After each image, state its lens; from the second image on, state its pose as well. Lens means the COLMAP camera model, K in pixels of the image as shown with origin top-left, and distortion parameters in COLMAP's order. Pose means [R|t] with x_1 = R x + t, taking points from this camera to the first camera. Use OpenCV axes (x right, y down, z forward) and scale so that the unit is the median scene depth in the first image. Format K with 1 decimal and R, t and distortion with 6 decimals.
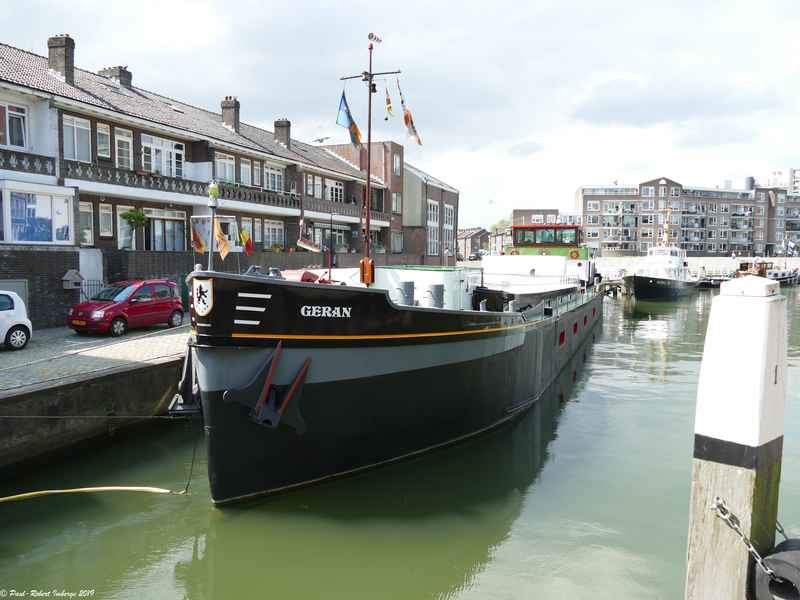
lens RADIAL K [[635.5, 0, 400.0], [0, 635.5, 300.0], [0, 0, 1]] dist [-0.012438, -0.006253]
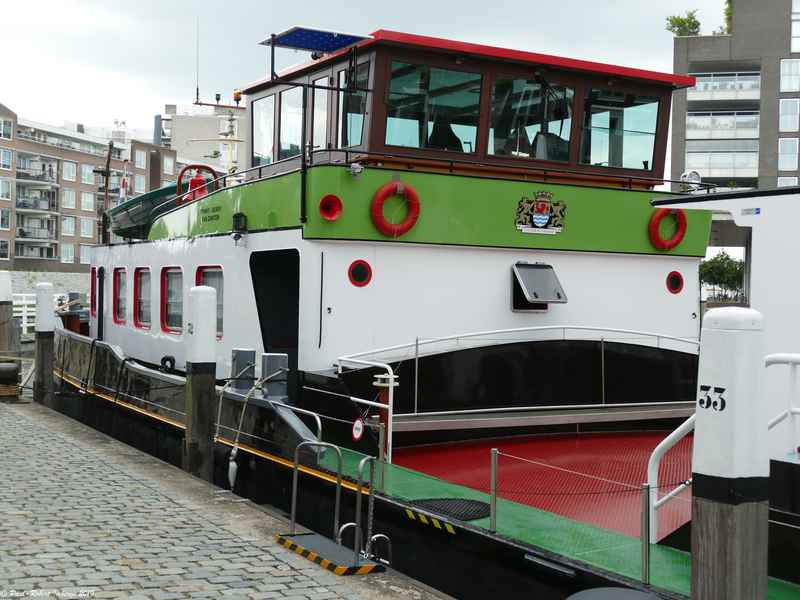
lens RADIAL K [[1150.4, 0, 400.0], [0, 1150.4, 300.0], [0, 0, 1]] dist [-0.042568, -0.011246]
pose [[0.631201, 0.002124, 0.775617, -0.051608], [0.032064, 0.999070, -0.028830, -0.033628], [-0.774957, 0.043067, 0.630545, 0.621780]]
